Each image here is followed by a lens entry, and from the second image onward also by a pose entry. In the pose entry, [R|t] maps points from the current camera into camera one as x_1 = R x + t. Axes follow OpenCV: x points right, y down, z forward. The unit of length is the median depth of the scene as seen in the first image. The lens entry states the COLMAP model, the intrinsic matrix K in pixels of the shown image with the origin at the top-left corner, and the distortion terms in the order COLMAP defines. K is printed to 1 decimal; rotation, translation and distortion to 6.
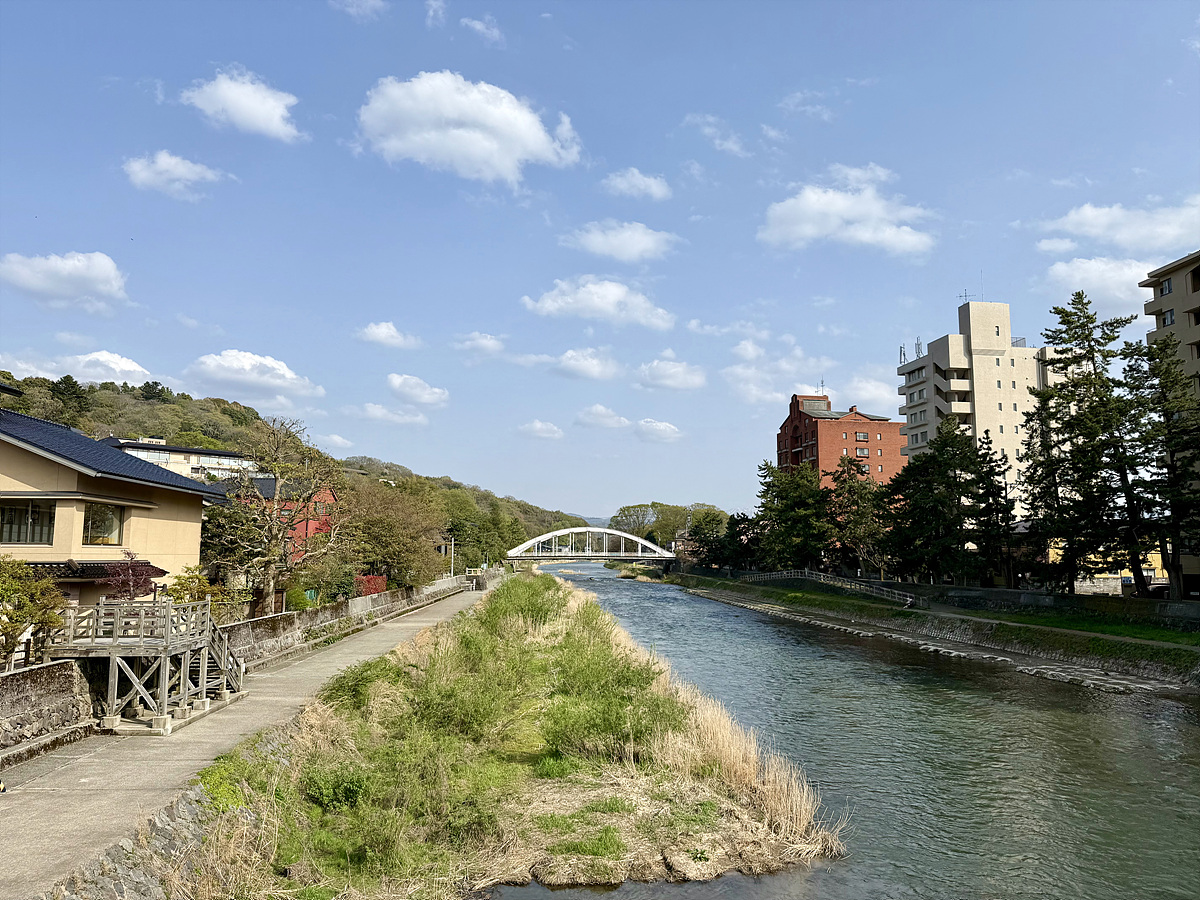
lens RADIAL K [[842.3, 0, 615.5], [0, 842.3, 448.7], [0, 0, 1]] dist [0.065361, -0.097296]
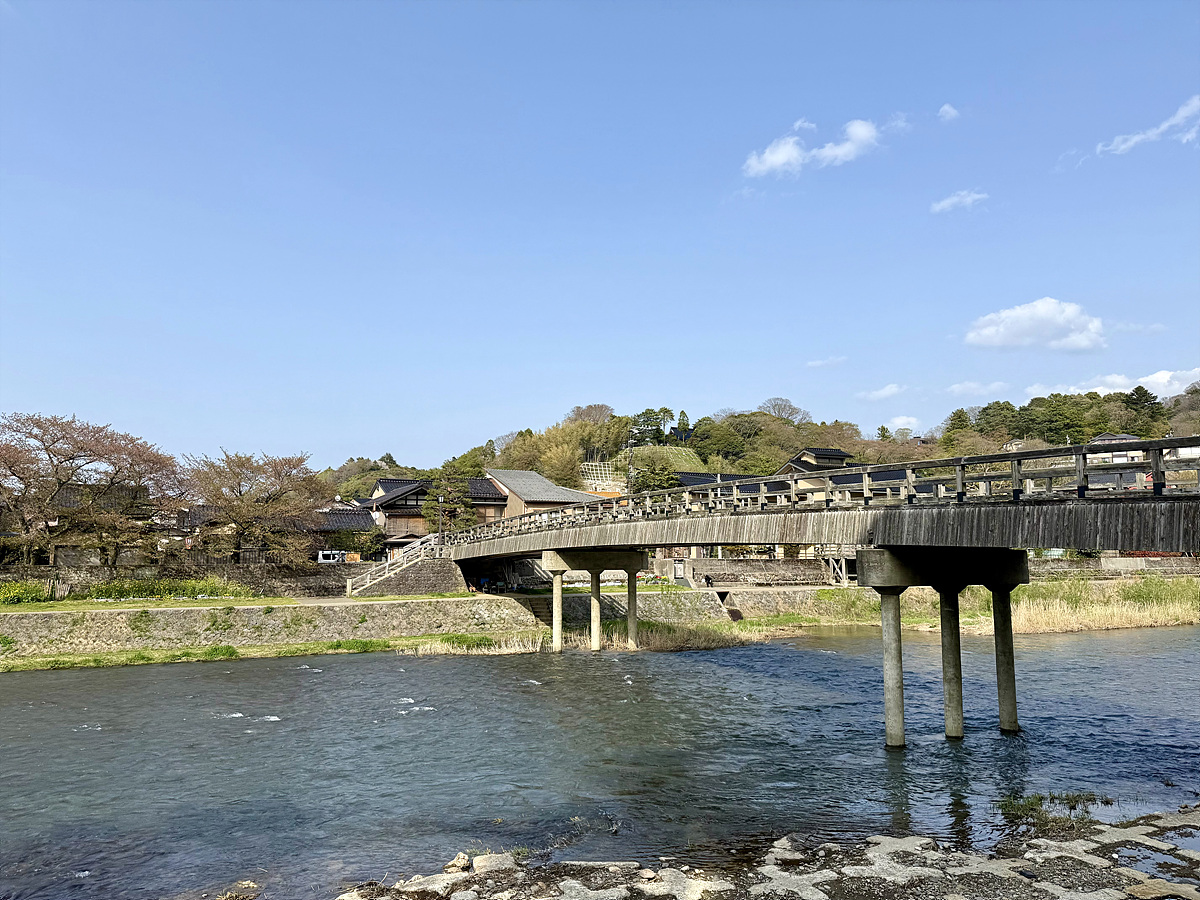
lens RADIAL K [[845.3, 0, 579.6], [0, 845.3, 449.9], [0, 0, 1]] dist [0.086868, -0.154128]
pose [[0.309313, -0.118240, -0.943581, 0.201878], [0.119683, 0.989191, -0.084722, 0.003843], [0.943399, -0.086725, 0.320121, -0.069223]]
